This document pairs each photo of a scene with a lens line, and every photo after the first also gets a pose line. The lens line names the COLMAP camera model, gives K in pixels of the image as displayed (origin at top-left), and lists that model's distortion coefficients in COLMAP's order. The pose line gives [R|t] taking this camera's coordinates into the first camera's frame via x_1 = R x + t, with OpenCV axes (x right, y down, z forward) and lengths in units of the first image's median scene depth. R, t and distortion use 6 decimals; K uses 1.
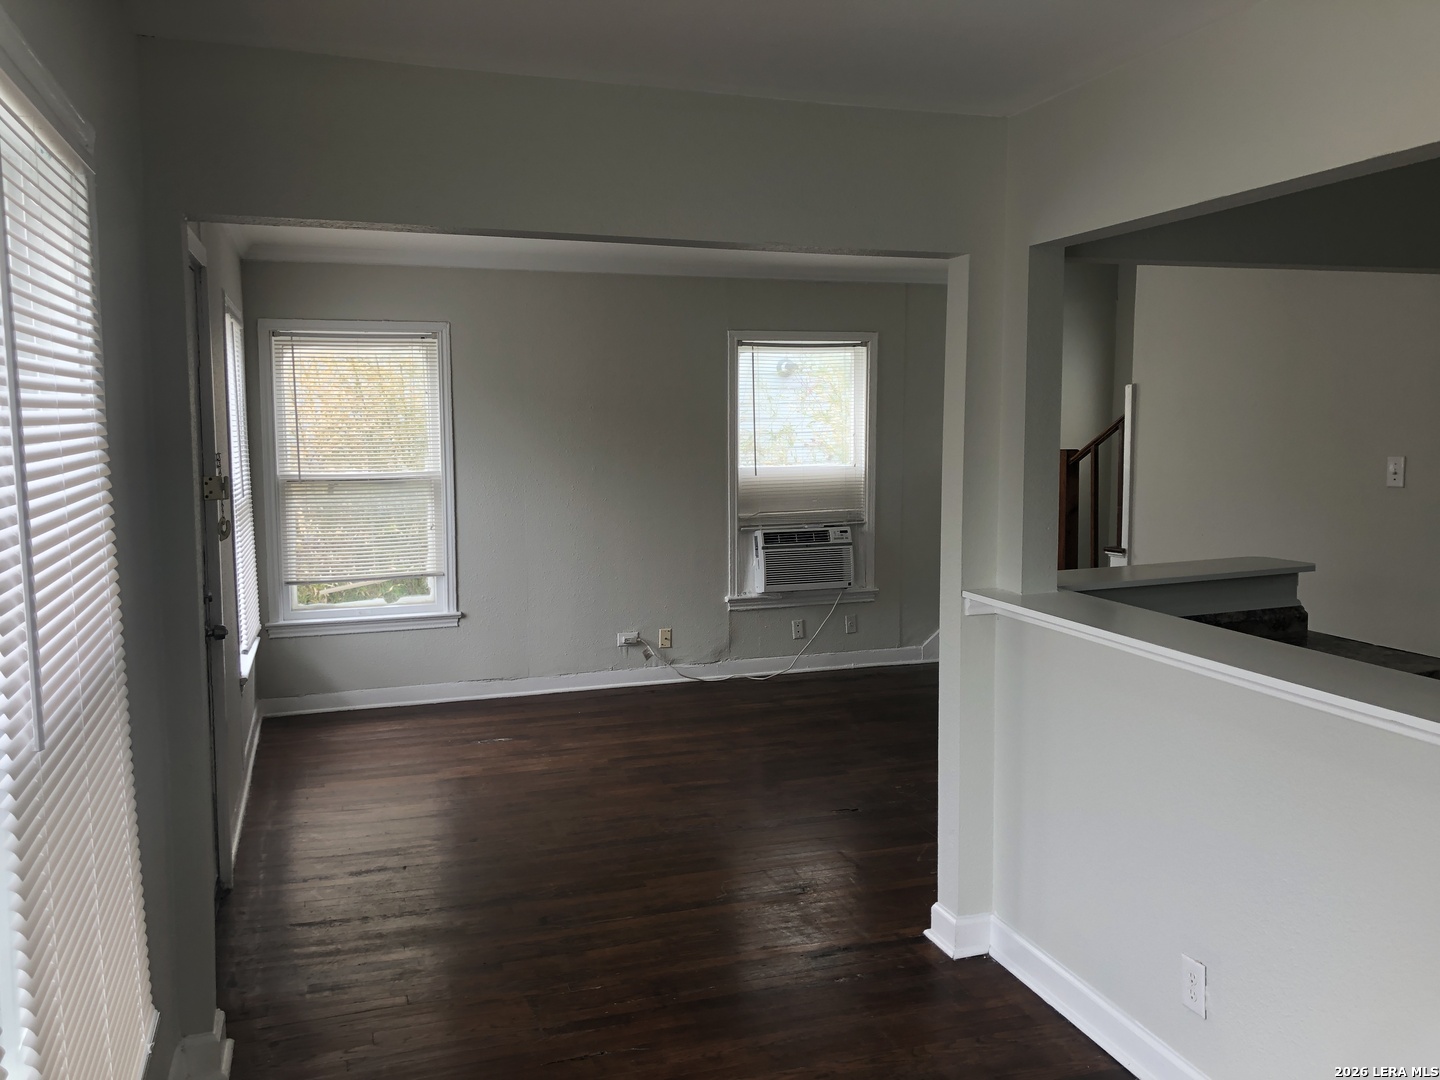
lens RADIAL K [[1202.8, 0, 699.6], [0, 1202.8, 513.1], [0, 0, 1]] dist [0.066057, -0.081716]
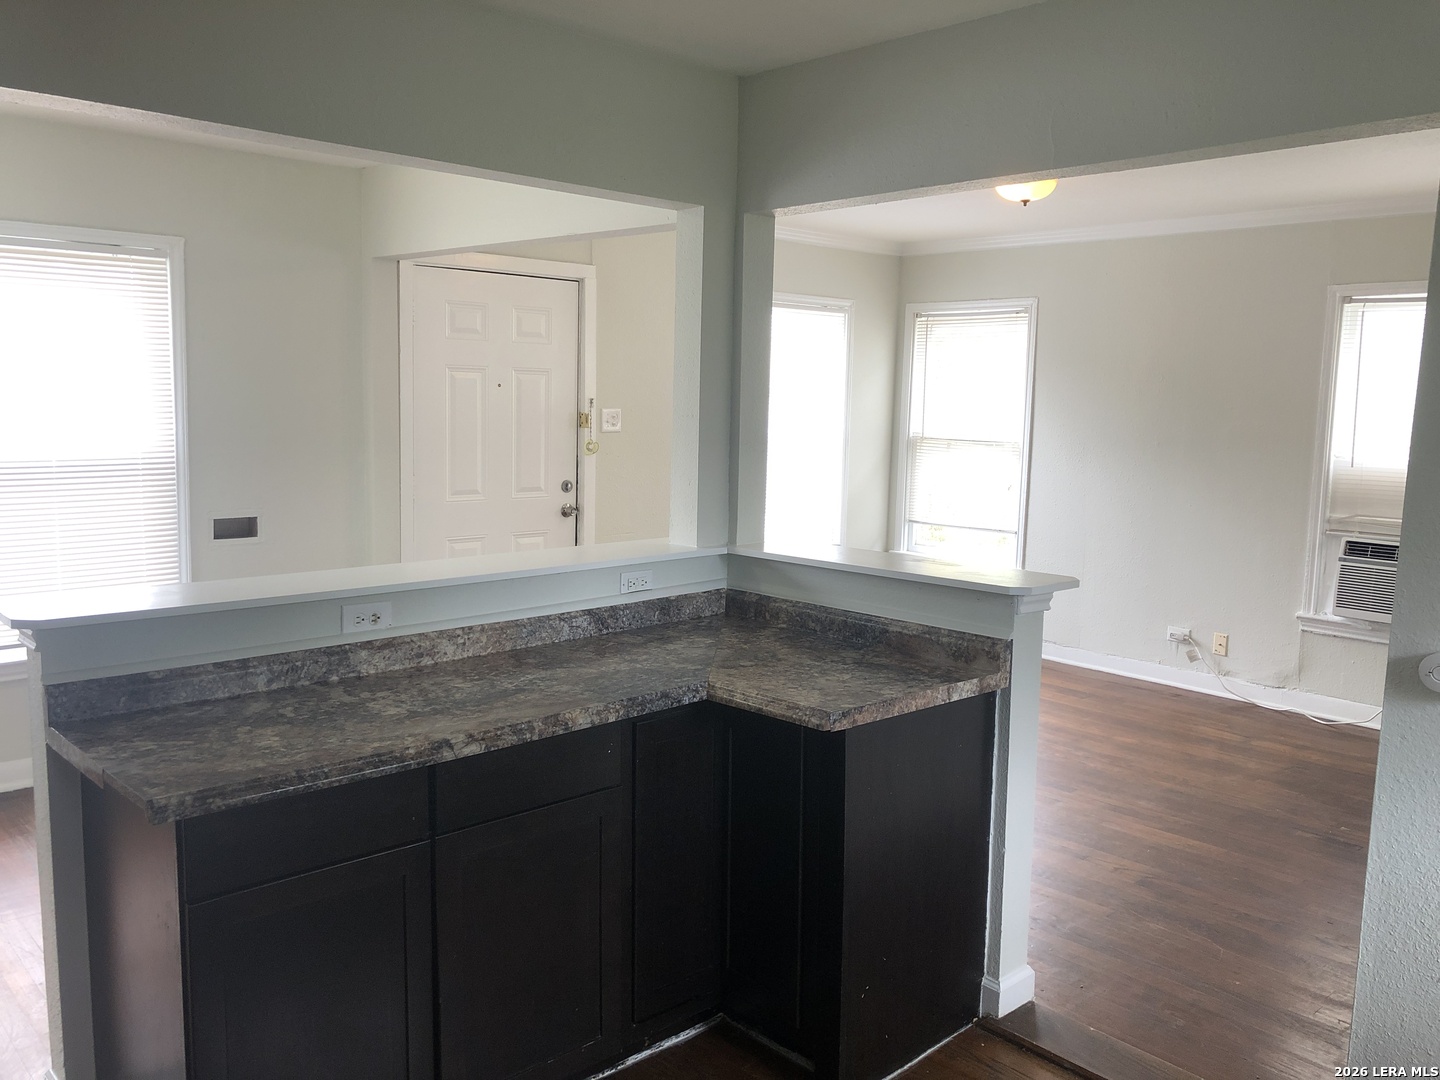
lens RADIAL K [[1201.7, 0, 728.7], [0, 1201.7, 514.2], [0, 0, 1]] dist [0.155352, -0.369980]
pose [[0.390572, 0.114792, -0.913387, 0.779702], [-0.090326, 0.992186, 0.086071, -0.041404], [0.916130, 0.048886, 0.397889, 0.388945]]
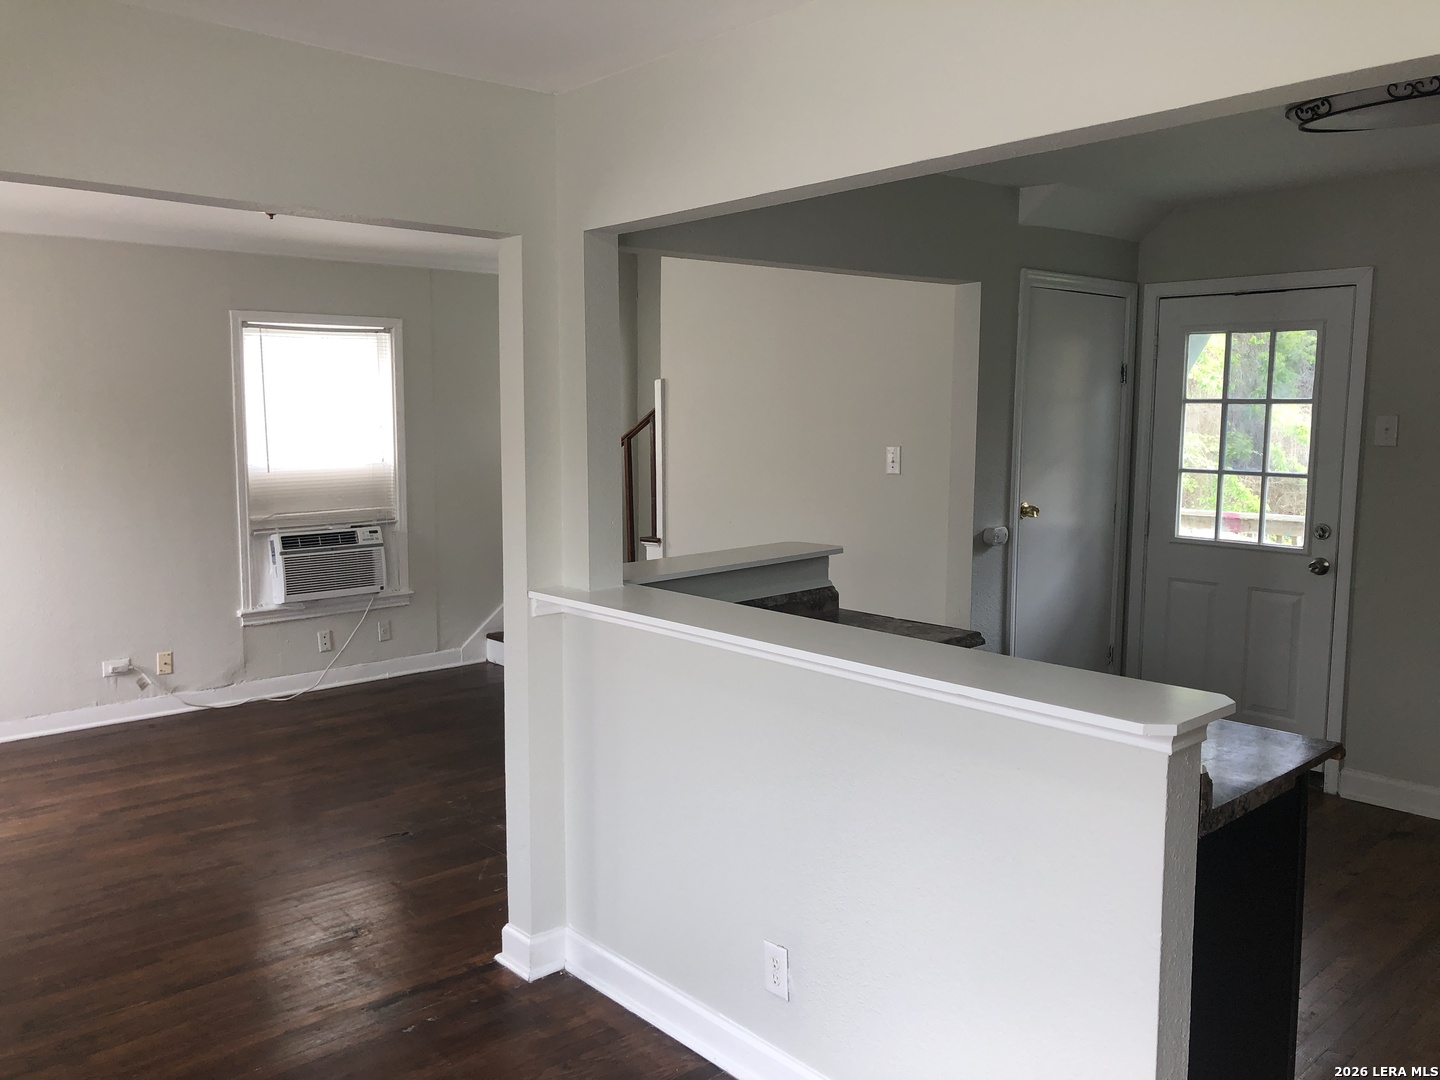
lens RADIAL K [[1202.8, 0, 699.6], [0, 1202.8, 513.1], [0, 0, 1]] dist [0.066057, -0.081716]
pose [[0.917759, -0.030990, 0.395928, -0.022133], [0.029279, 0.999518, 0.010364, -0.001766], [-0.396058, 0.002081, 0.918223, 0.055846]]
